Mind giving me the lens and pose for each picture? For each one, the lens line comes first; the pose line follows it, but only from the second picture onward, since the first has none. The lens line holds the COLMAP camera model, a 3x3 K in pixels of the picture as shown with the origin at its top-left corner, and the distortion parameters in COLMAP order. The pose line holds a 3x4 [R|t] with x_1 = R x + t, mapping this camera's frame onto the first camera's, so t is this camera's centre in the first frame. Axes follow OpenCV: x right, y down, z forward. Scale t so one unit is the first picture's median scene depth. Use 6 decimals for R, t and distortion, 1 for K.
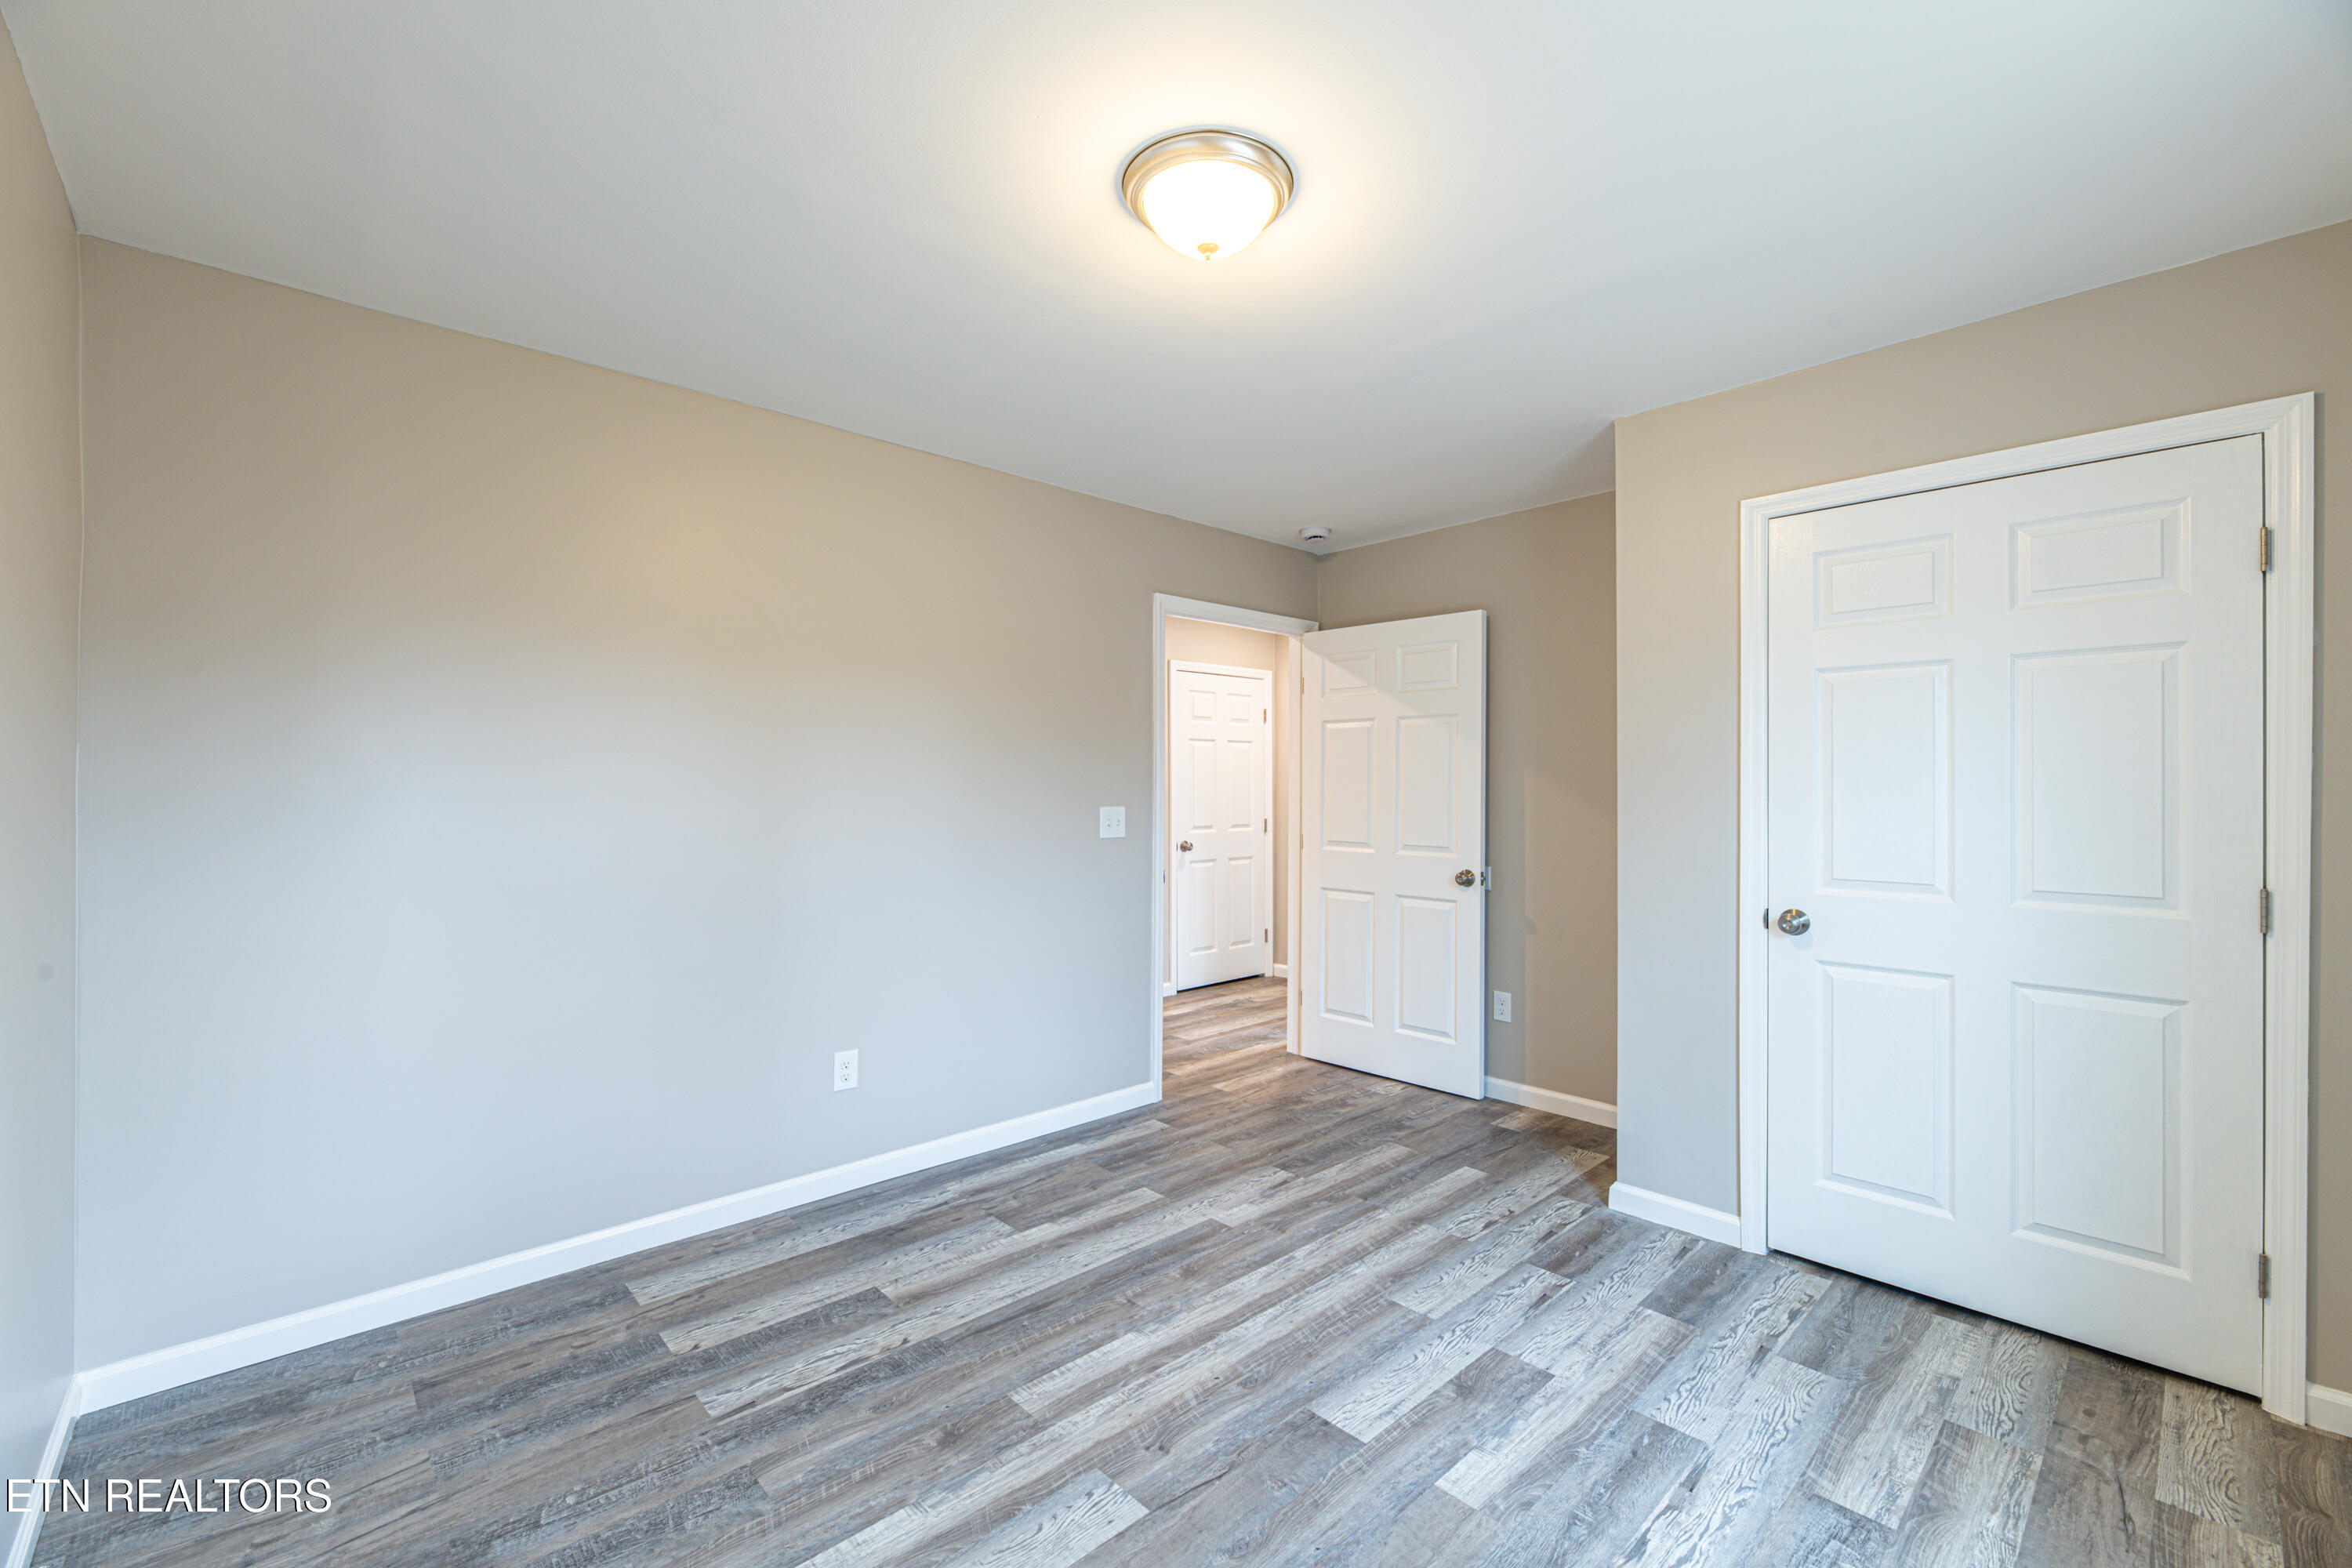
lens RADIAL K [[932.4, 0, 1176.0], [0, 932.4, 784.0], [0, 0, 1]] dist [-0.000885, -0.000024]
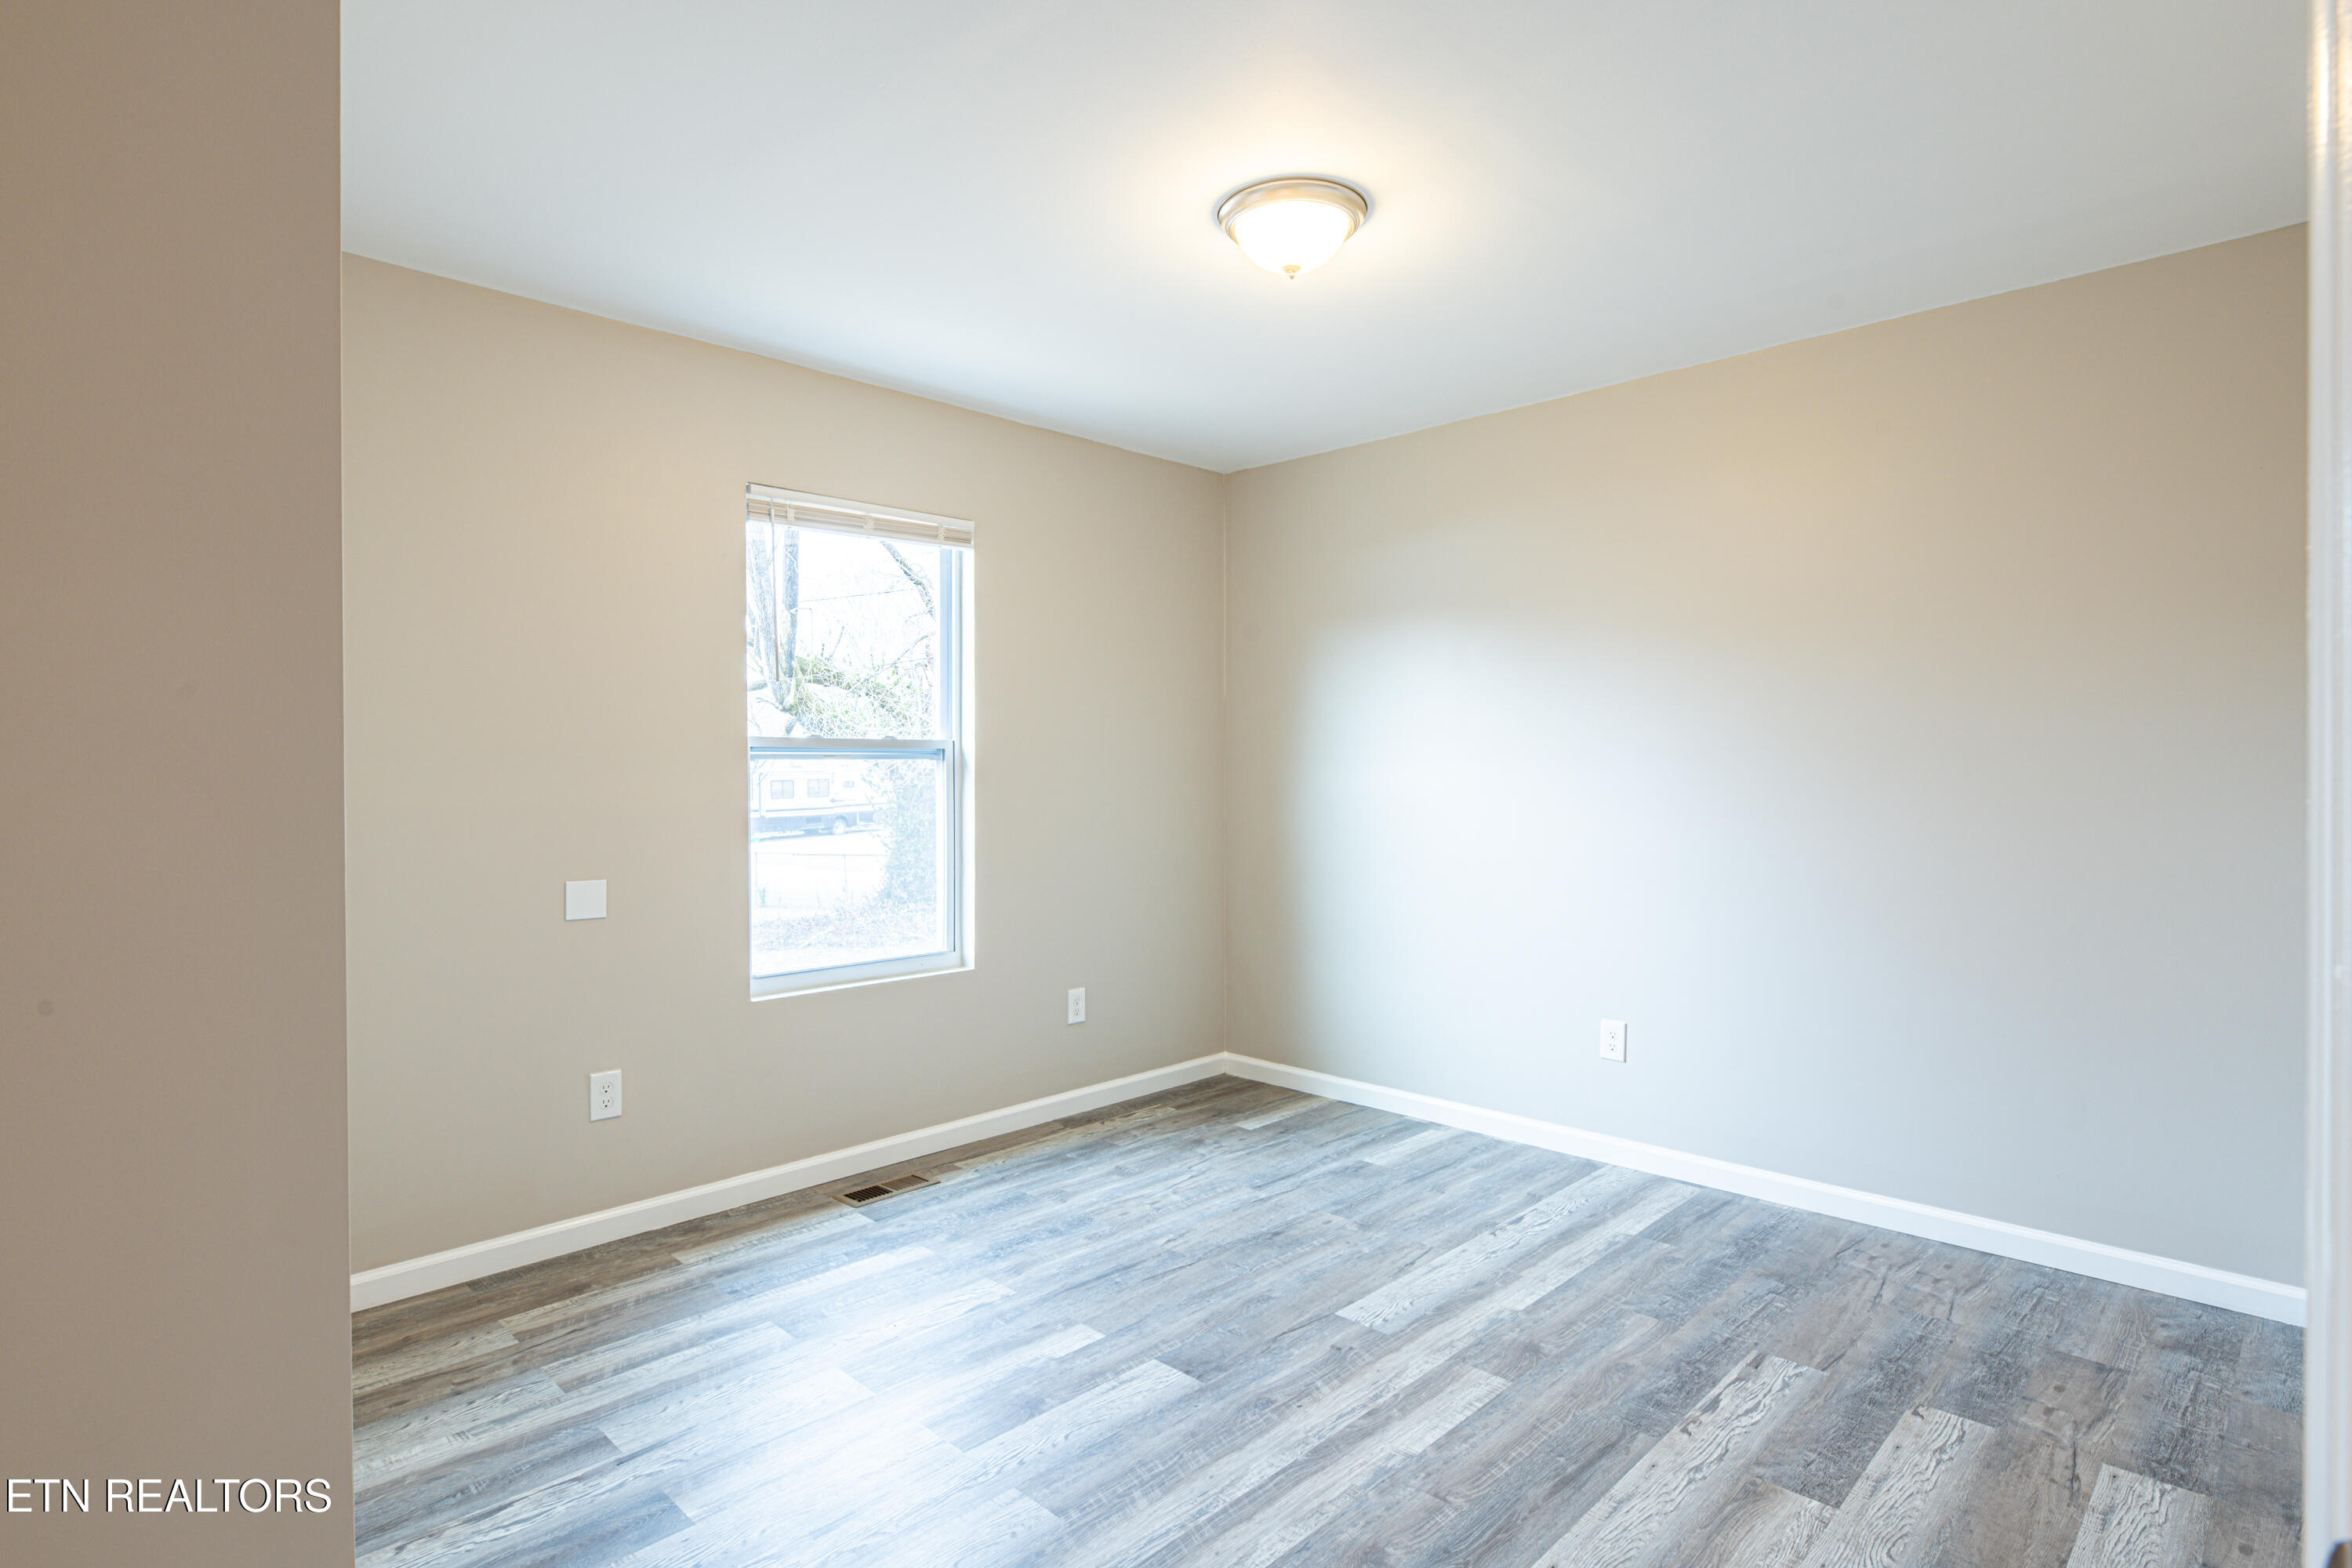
lens RADIAL K [[1185.2, 0, 1176.0], [0, 1185.2, 784.0], [0, 0, 1]] dist [0.000973, 0.000163]
pose [[-0.999232, 0.003469, -0.039019, 0.207702], [0.003266, 0.999981, 0.005282, 0.025441], [0.039036, 0.005151, -0.999225, 2.153611]]
